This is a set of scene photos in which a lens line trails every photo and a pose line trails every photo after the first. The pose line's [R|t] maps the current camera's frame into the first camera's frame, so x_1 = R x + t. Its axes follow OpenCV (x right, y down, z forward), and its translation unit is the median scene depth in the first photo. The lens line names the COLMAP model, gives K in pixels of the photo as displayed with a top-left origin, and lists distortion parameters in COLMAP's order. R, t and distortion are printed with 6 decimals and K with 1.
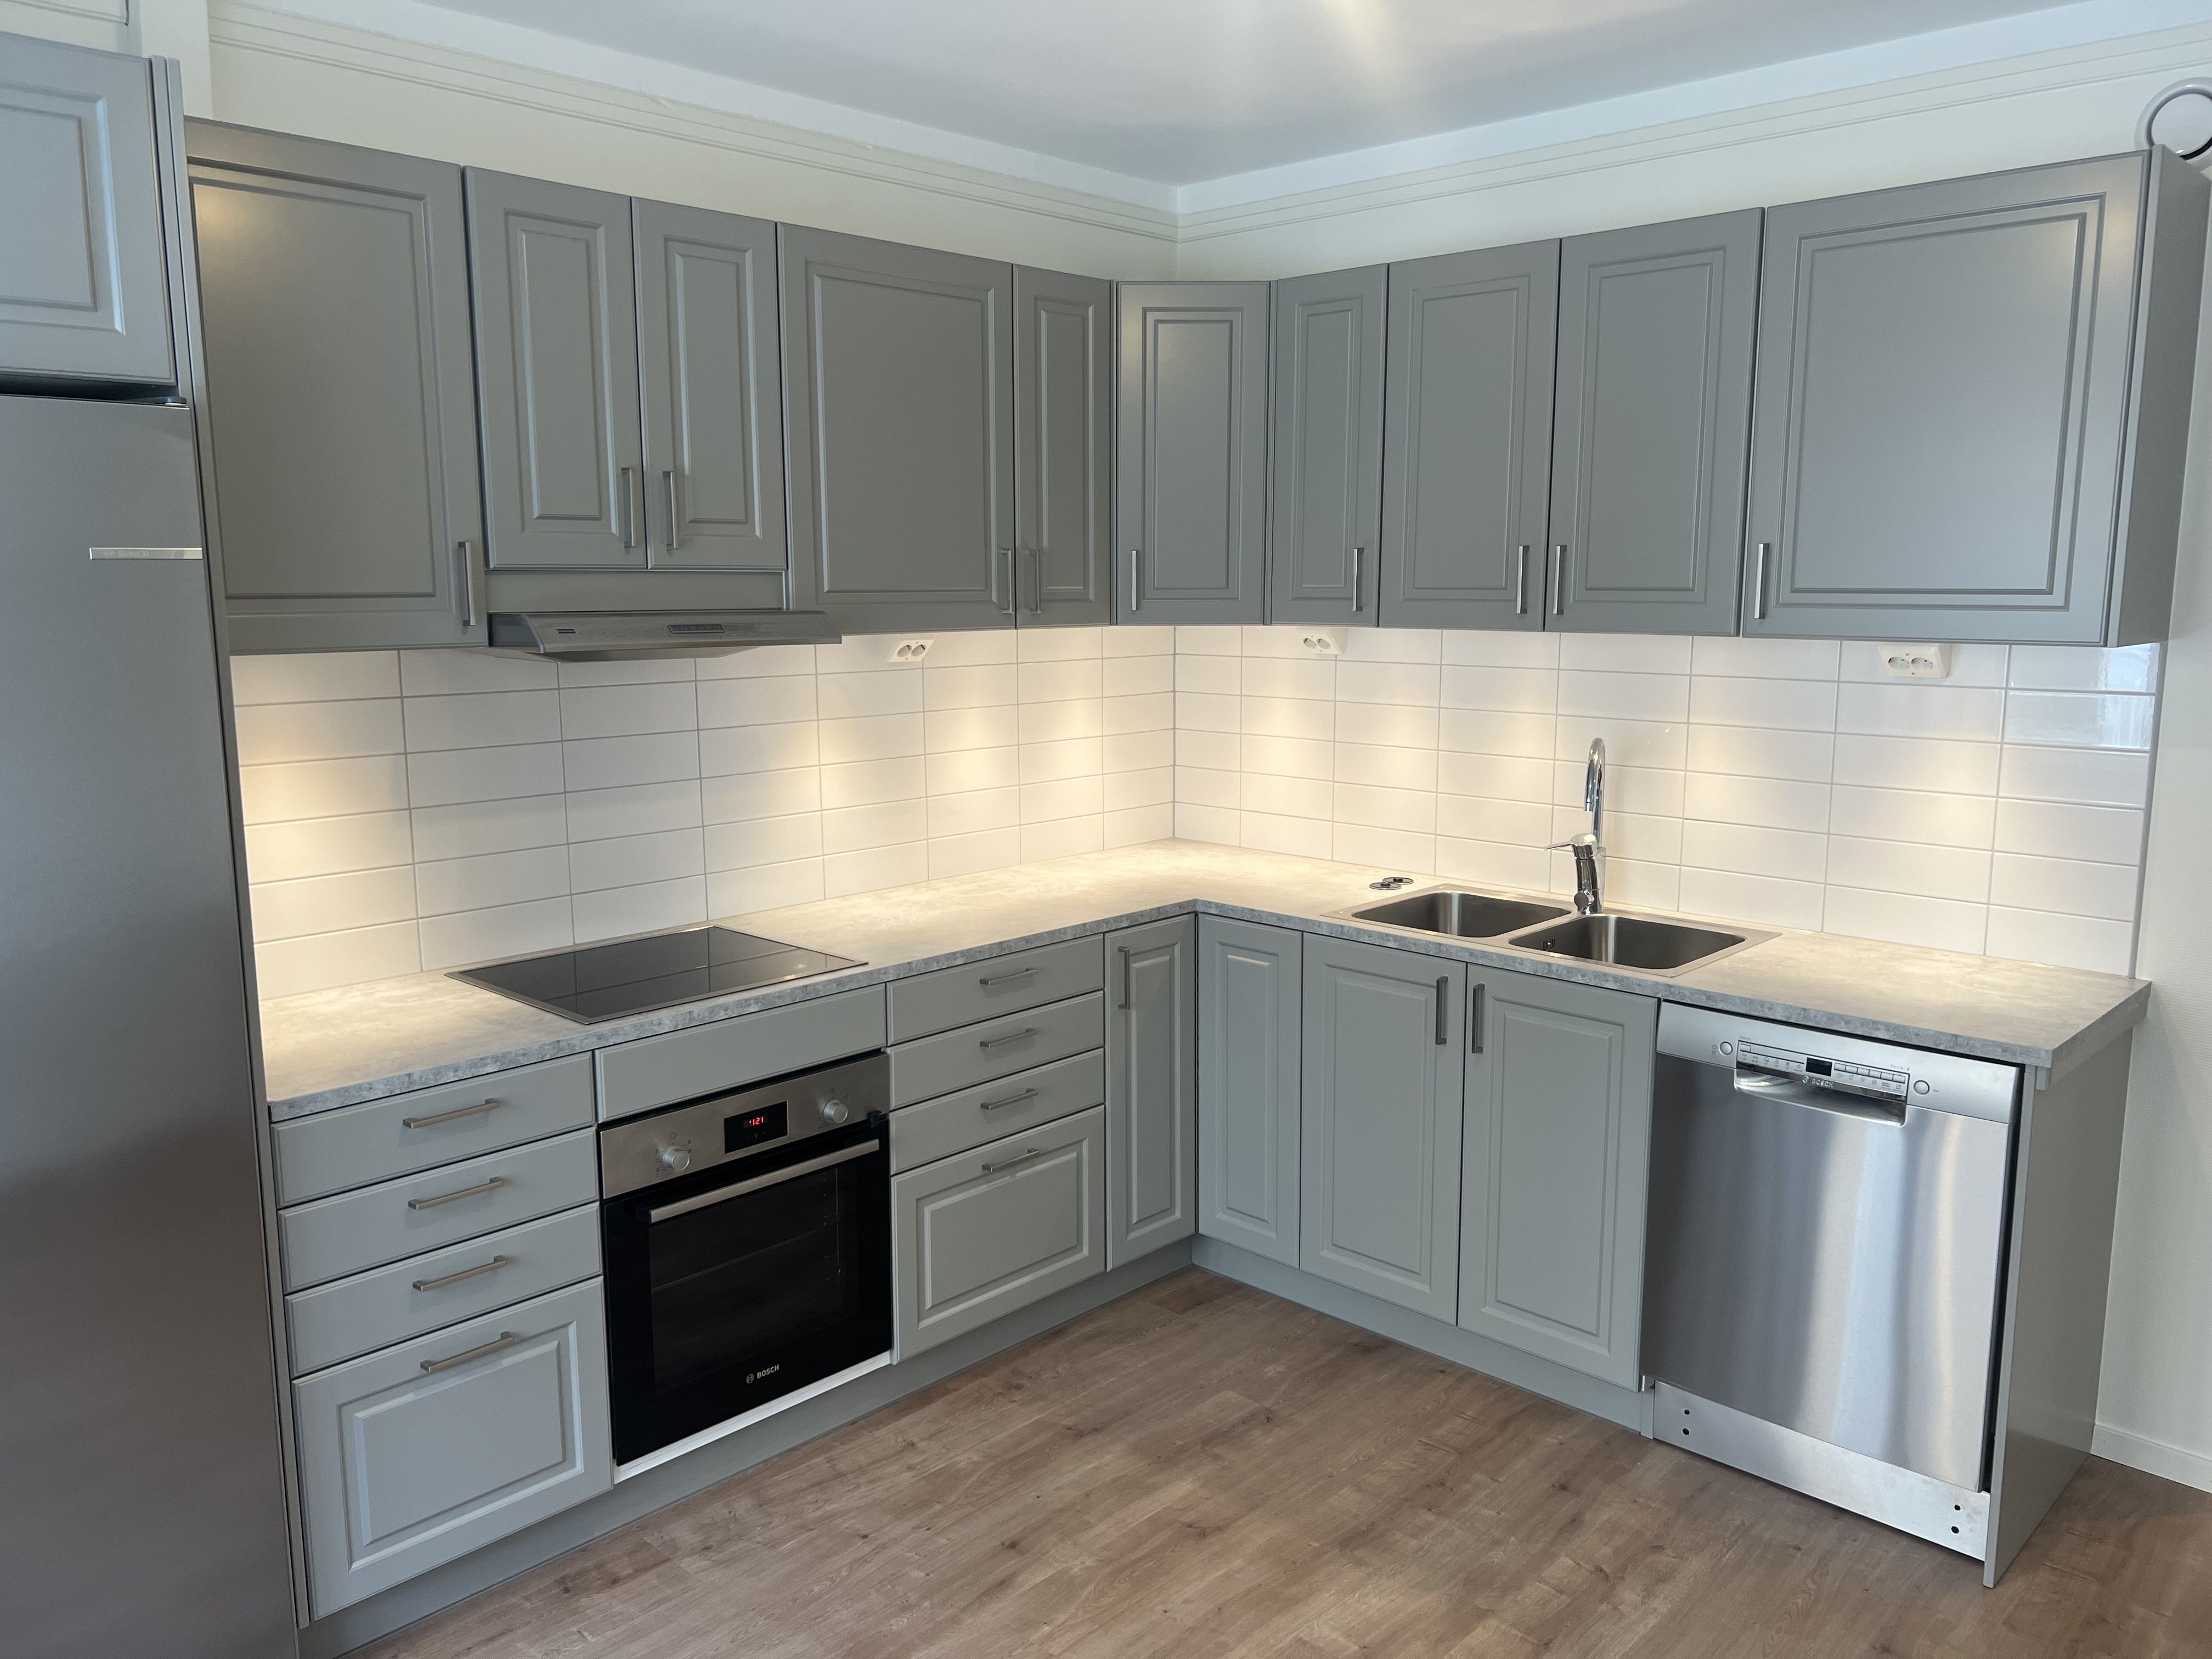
lens RADIAL K [[1666.1, 0, 1090.6], [0, 1666.1, 837.9], [0, 0, 1]] dist [0.042703, -0.022077]
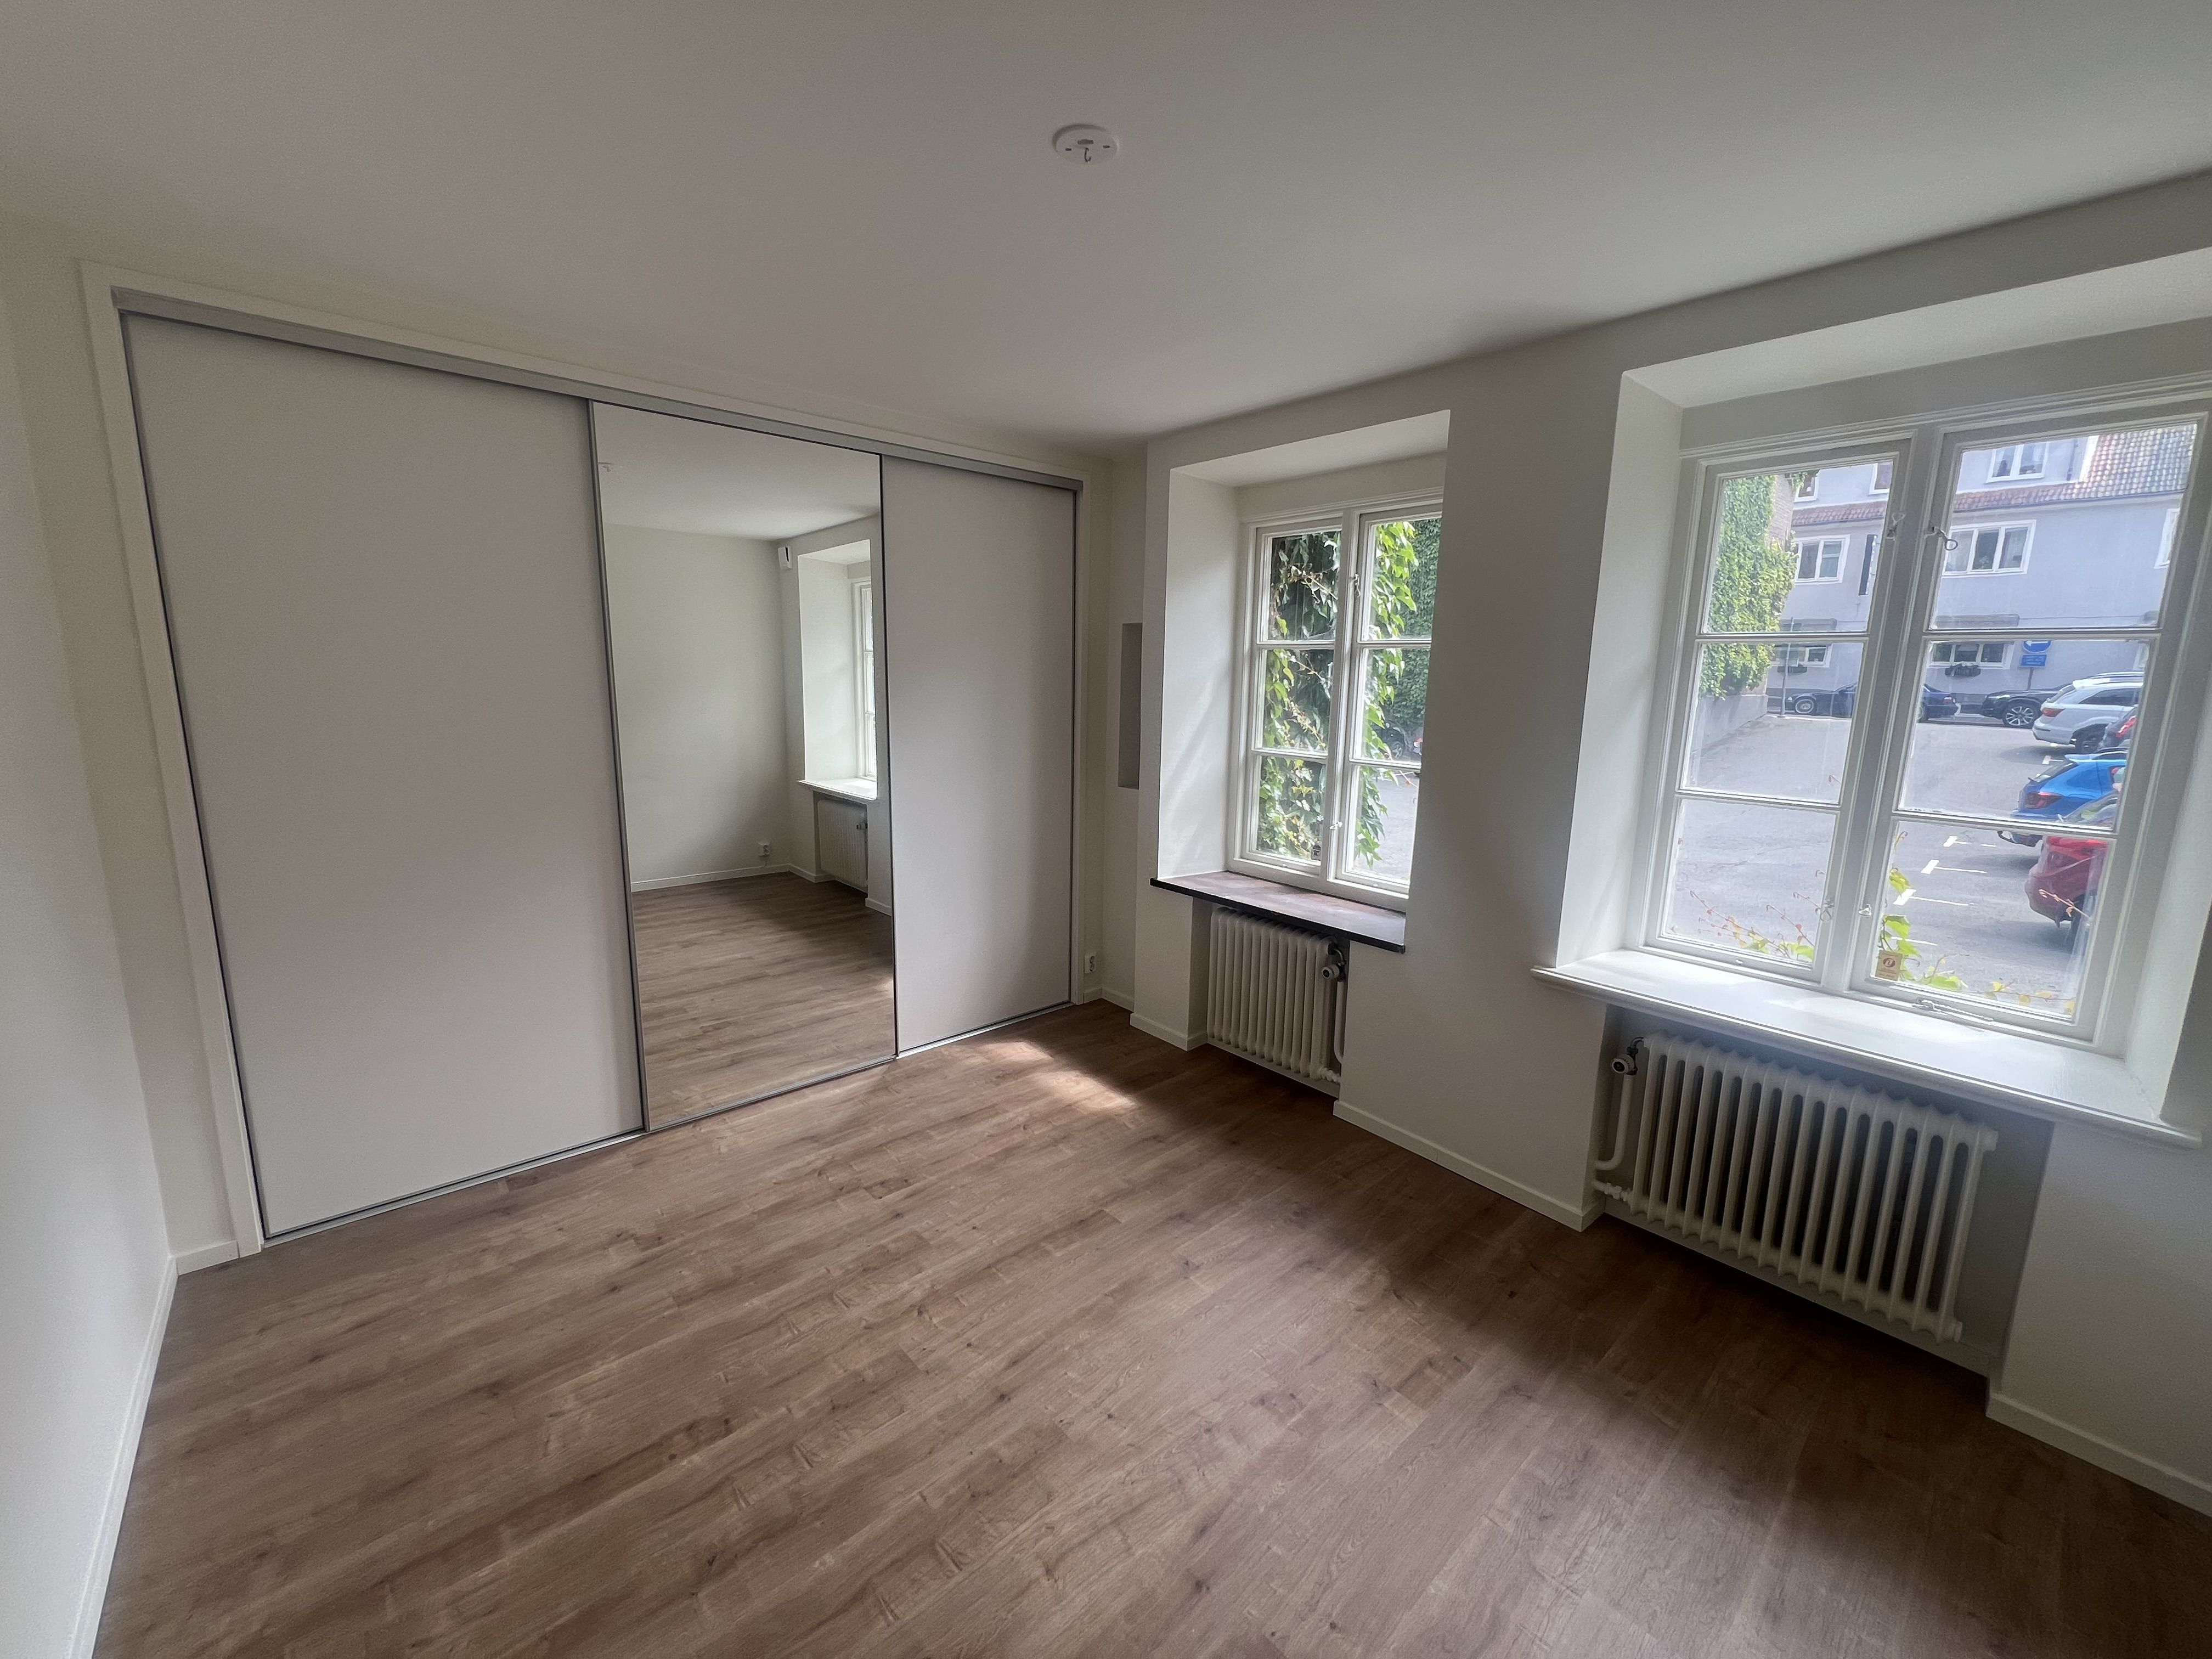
lens RADIAL K [[885.1, 0, 1113.5], [0, 885.1, 822.6], [0, 0, 1]] dist [-0.000176, -0.000078]
pose [[-0.996690, -0.031440, 0.074973, -0.164106], [-0.005291, 0.945325, 0.326088, -0.238154], [-0.081126, 0.324611, -0.942362, 1.414216]]
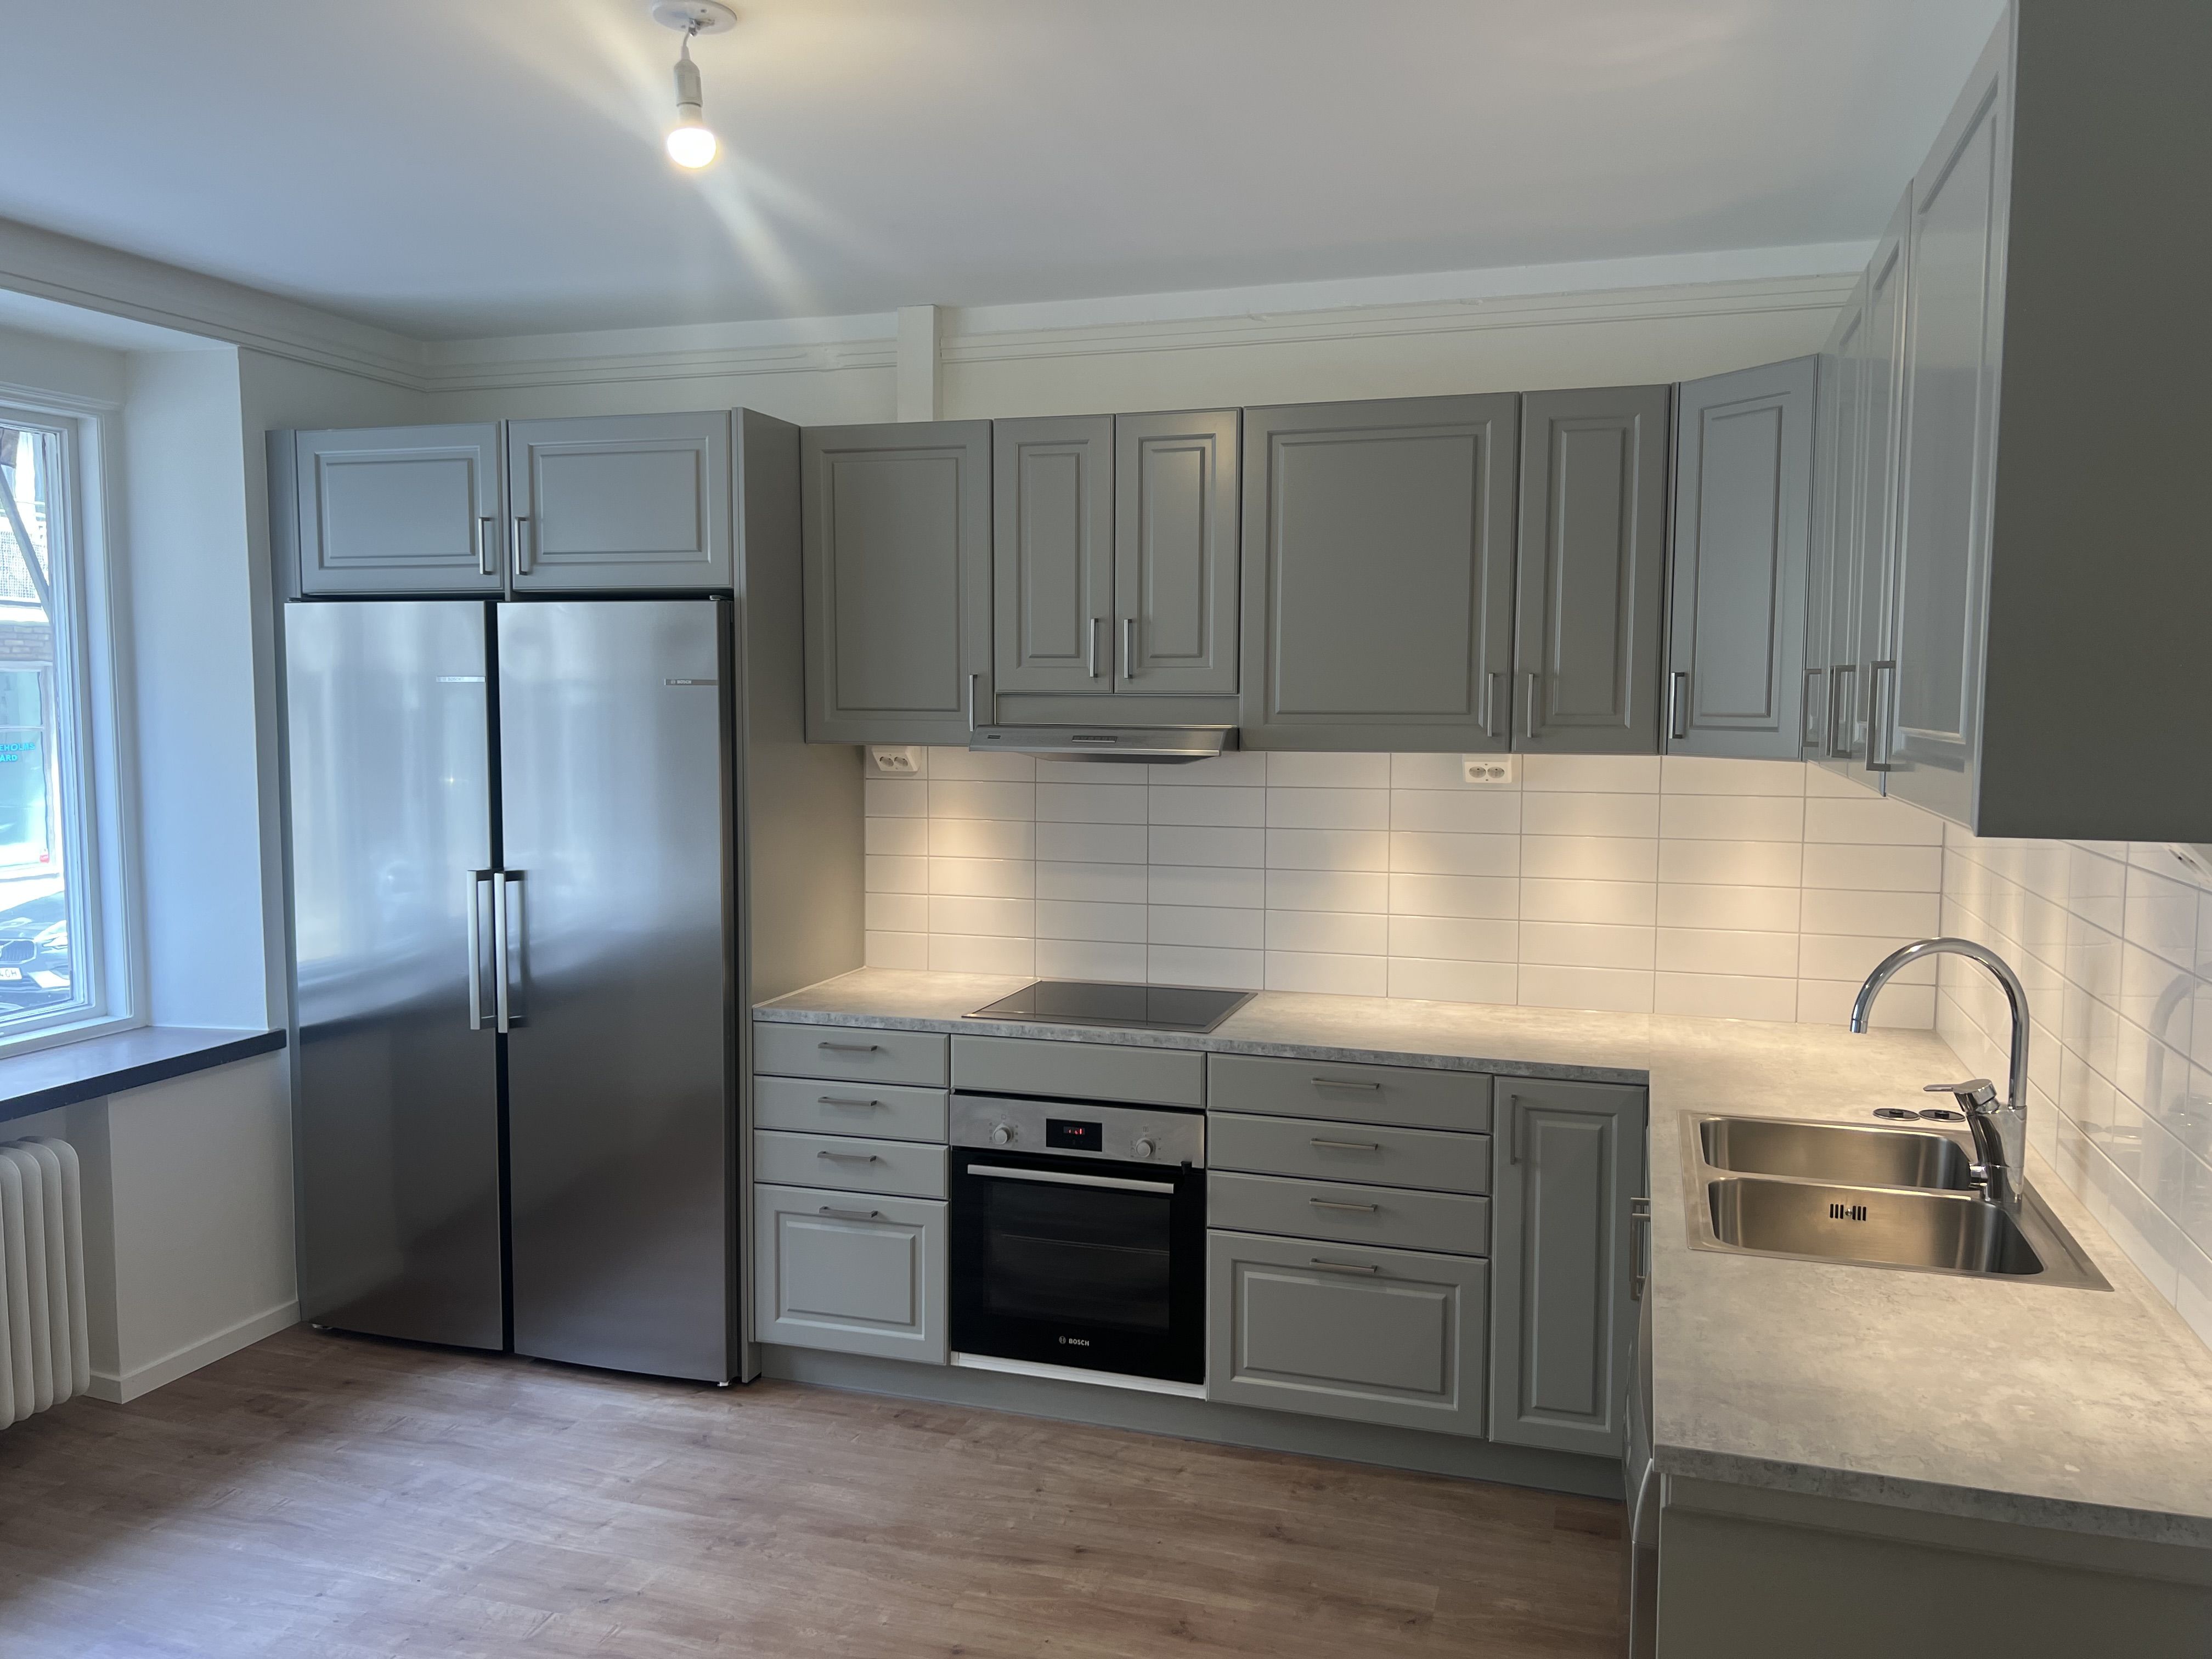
lens RADIAL K [[1666.1, 0, 1102.1], [0, 1666.1, 819.0], [0, 0, 1]] dist [0.042703, -0.022077]
pose [[0.445653, 0.070431, -0.892431, 0.866631], [-0.147633, 0.989033, 0.004331, -0.066214], [0.882948, 0.129822, 0.451163, 0.410401]]
